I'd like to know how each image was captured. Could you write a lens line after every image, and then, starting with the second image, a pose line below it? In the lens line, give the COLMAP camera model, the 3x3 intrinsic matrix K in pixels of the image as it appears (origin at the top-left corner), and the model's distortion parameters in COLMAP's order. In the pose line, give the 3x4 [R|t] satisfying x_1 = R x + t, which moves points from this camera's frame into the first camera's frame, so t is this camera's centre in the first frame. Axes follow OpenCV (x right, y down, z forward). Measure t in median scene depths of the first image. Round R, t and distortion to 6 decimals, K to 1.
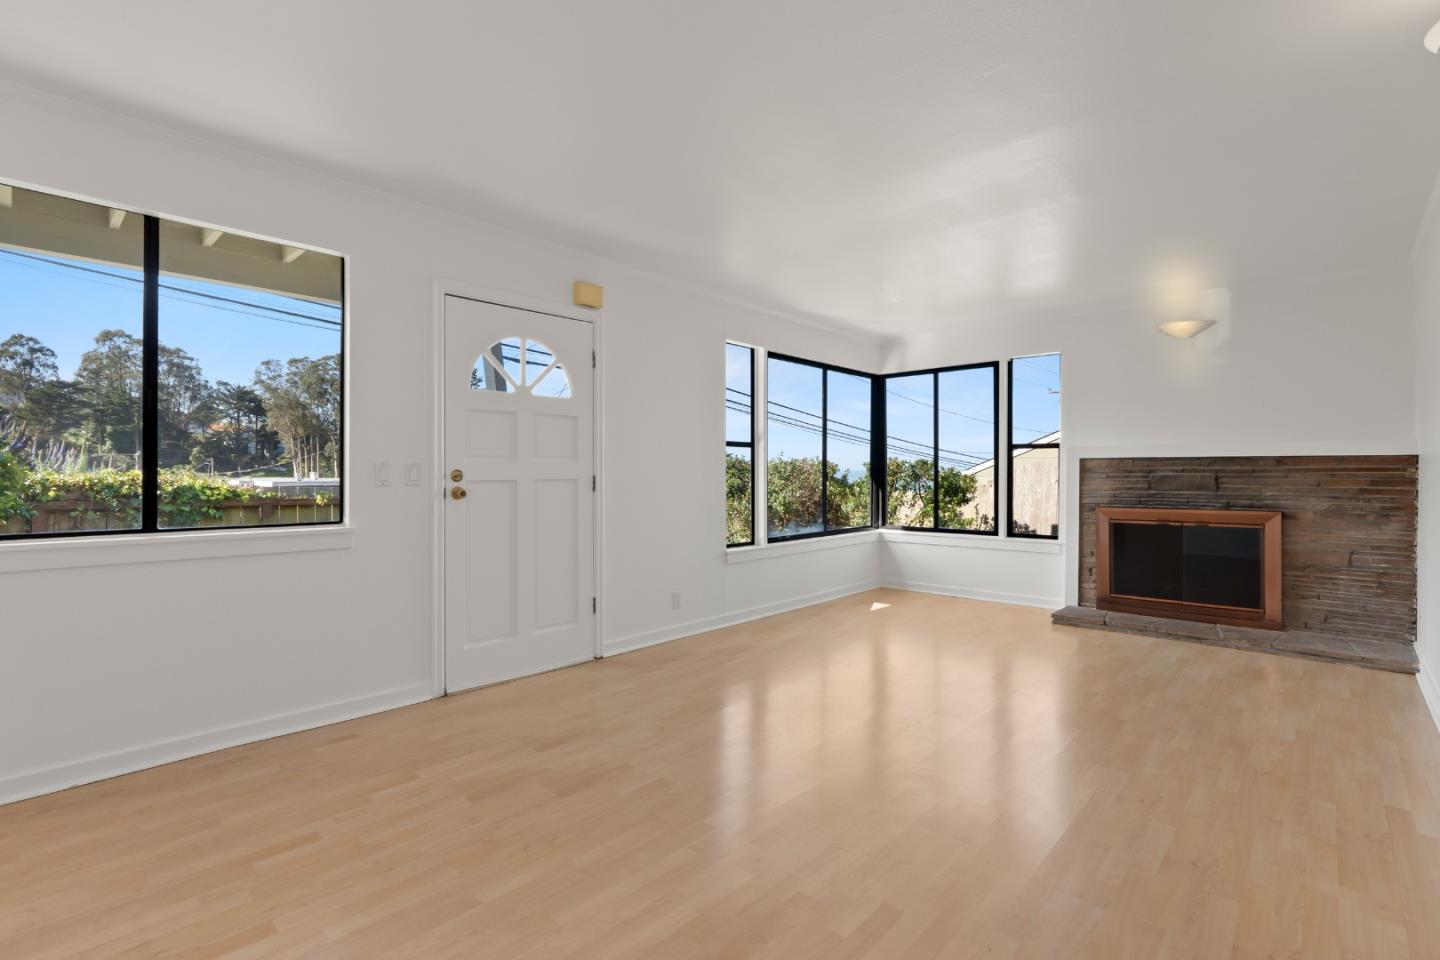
lens RADIAL K [[672.1, 0, 715.1], [0, 672.1, 475.0], [0, 0, 1]] dist [-0.005677, -0.001259]
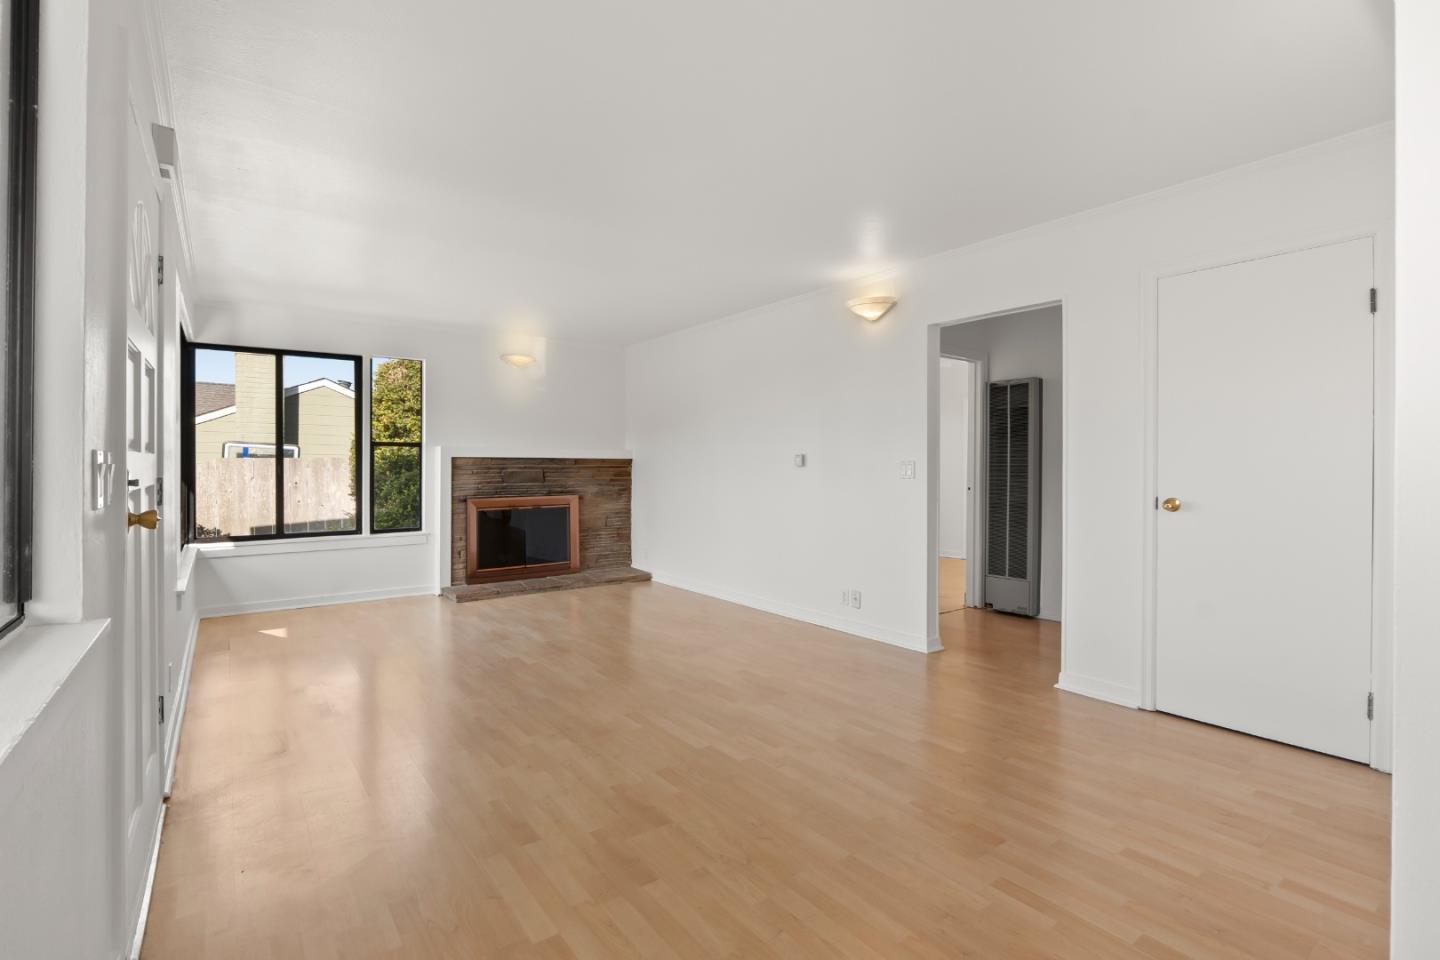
lens RADIAL K [[672.1, 0, 722.9], [0, 672.1, 472.6], [0, 0, 1]] dist [-0.005677, -0.001259]
pose [[0.170042, -0.007220, 0.985410, -0.580649], [0.004912, 0.999967, 0.006479, -0.003811], [-0.985425, 0.003738, 0.170072, 0.397101]]
